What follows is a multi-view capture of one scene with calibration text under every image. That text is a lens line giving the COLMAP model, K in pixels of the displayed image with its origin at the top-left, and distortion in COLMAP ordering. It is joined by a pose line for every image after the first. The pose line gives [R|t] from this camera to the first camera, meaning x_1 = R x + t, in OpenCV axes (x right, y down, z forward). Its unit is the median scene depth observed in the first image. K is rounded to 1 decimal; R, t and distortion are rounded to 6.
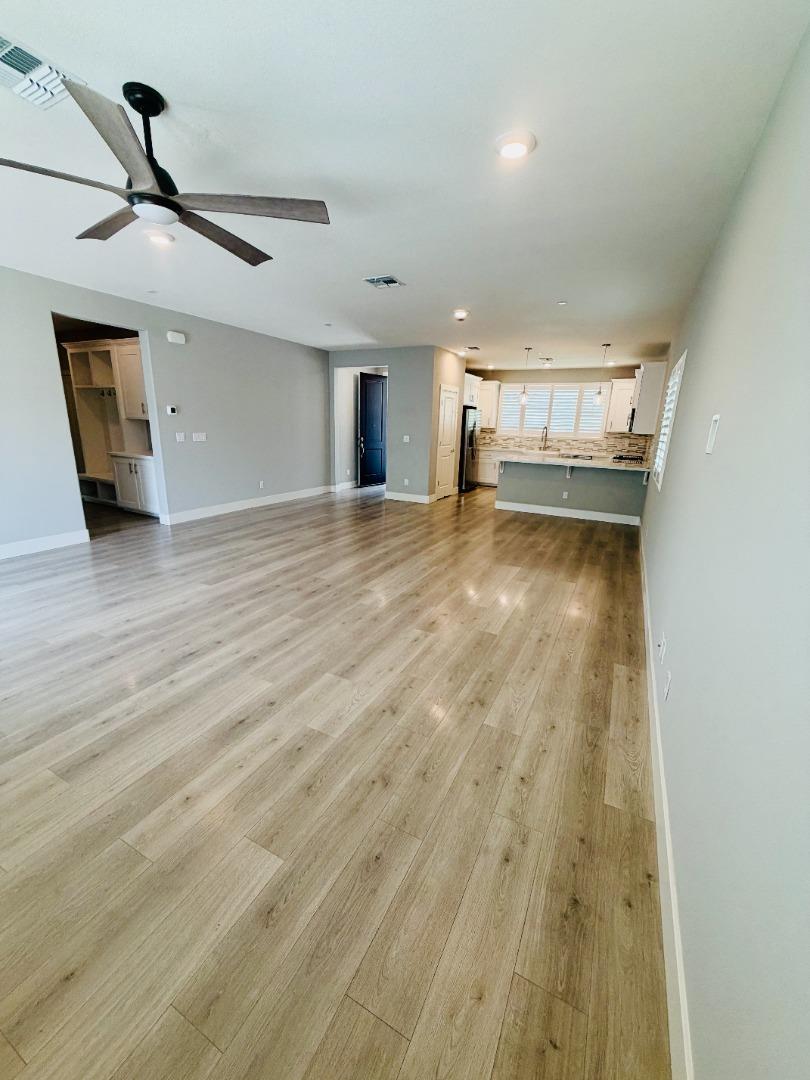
lens RADIAL K [[427.1, 0, 406.3], [0, 427.1, 534.7], [0, 0, 1]] dist [-0.000536, 0.000390]
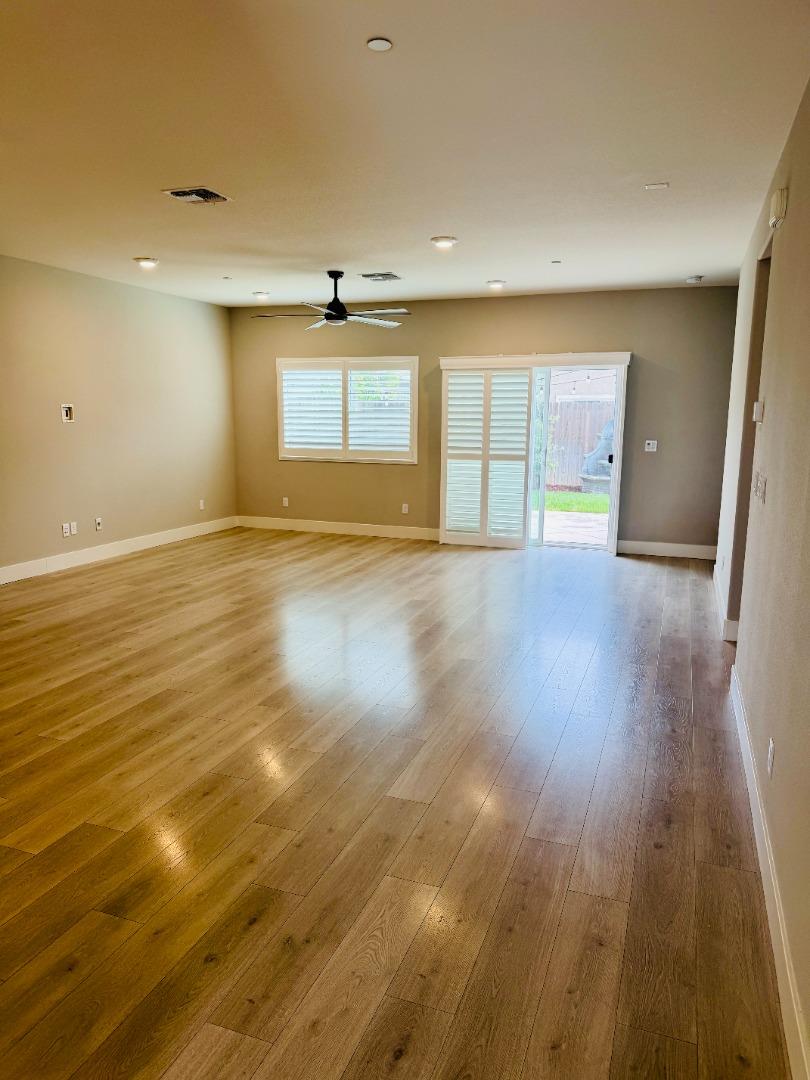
lens RADIAL K [[779.7, 0, 401.1], [0, 779.7, 545.3], [0, 0, 1]] dist [0.118124, -0.146203]
pose [[-0.992465, -0.022529, -0.120442, -0.174015], [-0.069831, 0.911699, 0.404882, -0.497610], [0.100685, 0.410242, -0.906402, 1.853339]]
